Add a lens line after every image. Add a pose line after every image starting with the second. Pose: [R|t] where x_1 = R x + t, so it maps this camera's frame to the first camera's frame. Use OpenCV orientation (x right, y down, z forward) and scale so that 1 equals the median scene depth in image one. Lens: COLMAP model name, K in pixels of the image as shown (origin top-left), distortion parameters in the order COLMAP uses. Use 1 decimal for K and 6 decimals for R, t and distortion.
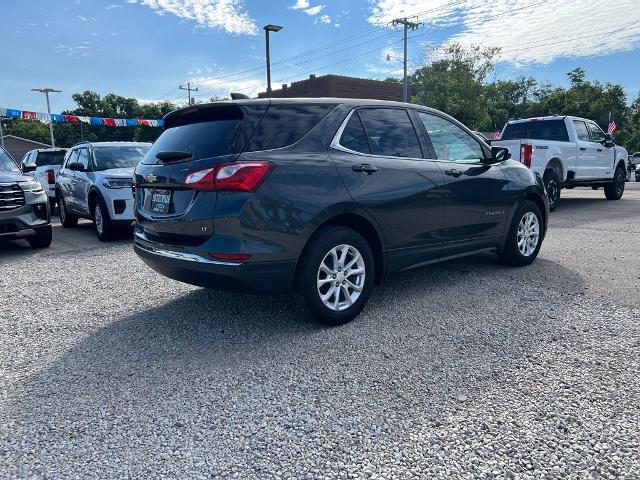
lens RADIAL K [[524.0, 0, 329.5], [0, 524.0, 240.3], [0, 0, 1]] dist [0.004509, -0.005990]
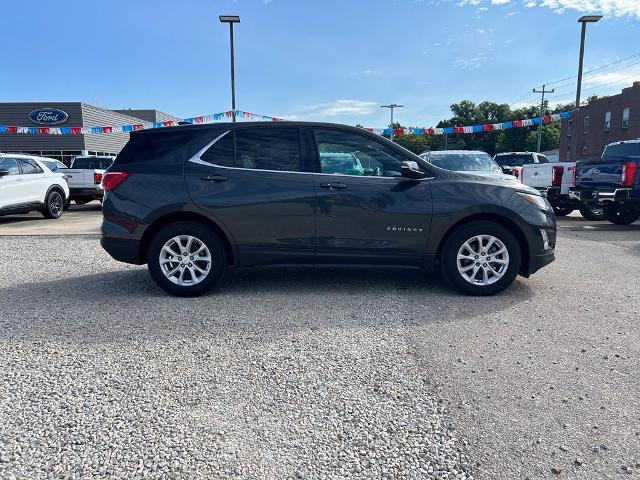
lens RADIAL K [[539.6, 0, 320.0], [0, 539.6, 240.0], [0, 0, 1]] dist [0.001677, -0.014198]
pose [[0.702250, 0.104228, -0.704259, 0.135704], [-0.113057, 0.992999, 0.034226, -0.007348], [0.702896, 0.055586, 0.709118, 0.030694]]
